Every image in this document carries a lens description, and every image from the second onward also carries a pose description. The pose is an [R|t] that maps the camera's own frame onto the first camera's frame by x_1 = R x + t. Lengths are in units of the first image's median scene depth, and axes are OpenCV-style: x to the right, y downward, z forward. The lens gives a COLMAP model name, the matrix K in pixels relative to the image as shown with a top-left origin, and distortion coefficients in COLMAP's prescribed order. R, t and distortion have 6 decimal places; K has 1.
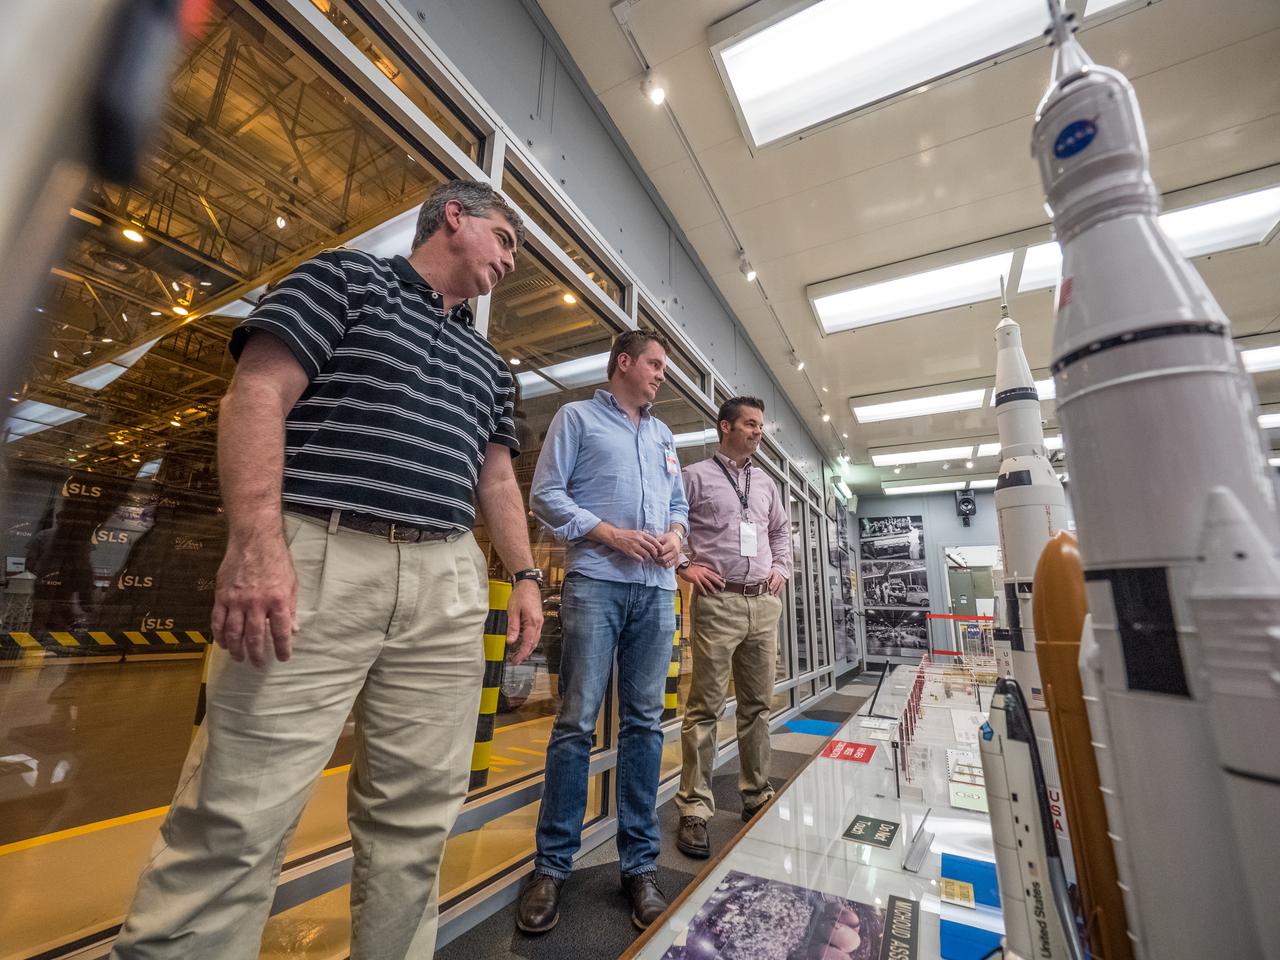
lens RADIAL K [[530.1, 0, 632.1], [0, 530.1, 480.7], [0, 0, 1]] dist [-0.004229, -0.000146]
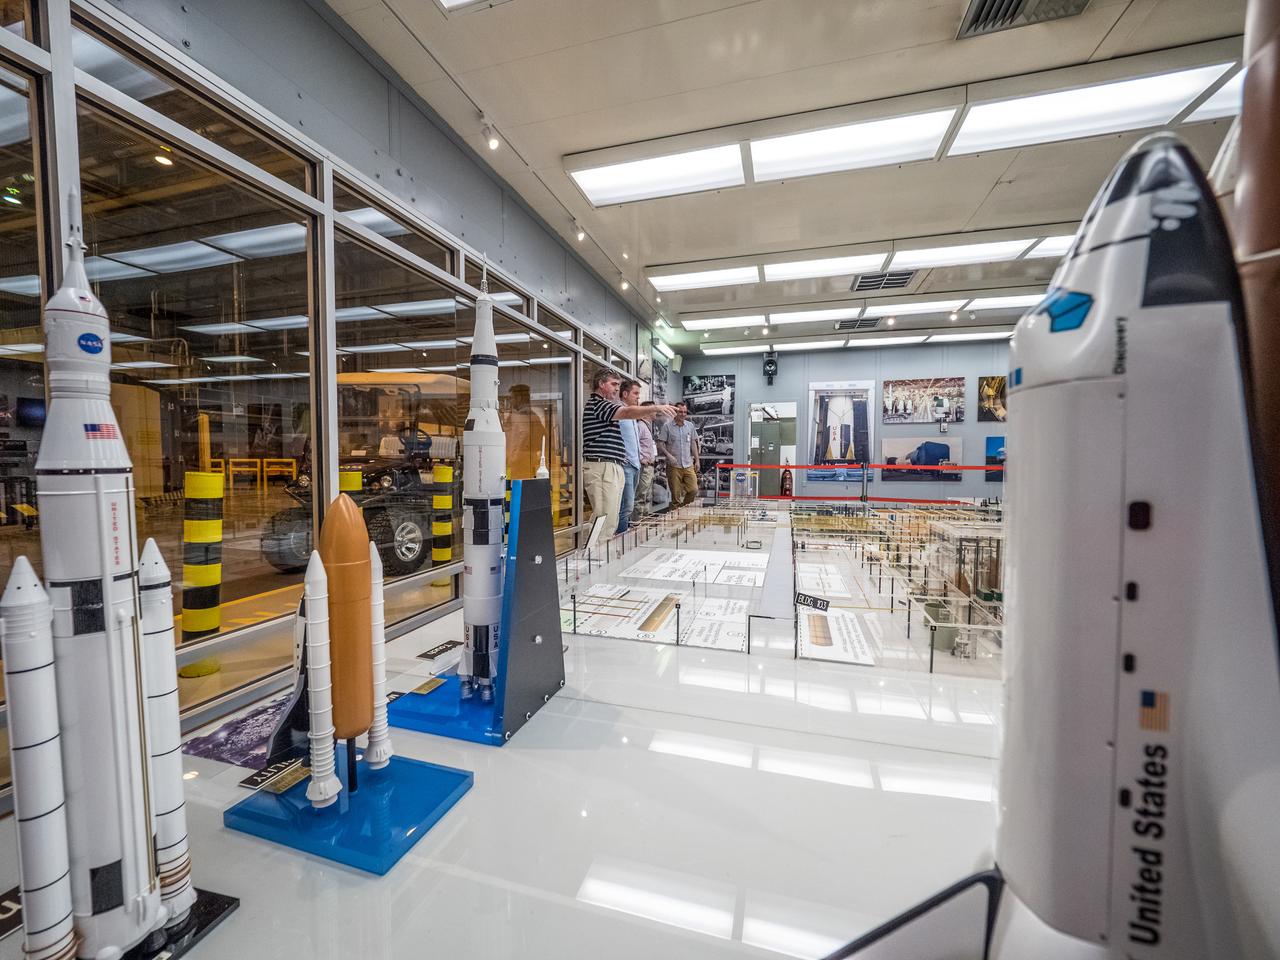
lens RADIAL K [[530.1, 0, 636.6], [0, 530.1, 478.6], [0, 0, 1]] dist [-0.004229, -0.000146]
pose [[0.976470, -0.040085, 0.211893, 0.108960], [-0.021510, 0.959568, 0.280652, -0.034072], [-0.214576, -0.278606, 0.936128, -0.055694]]
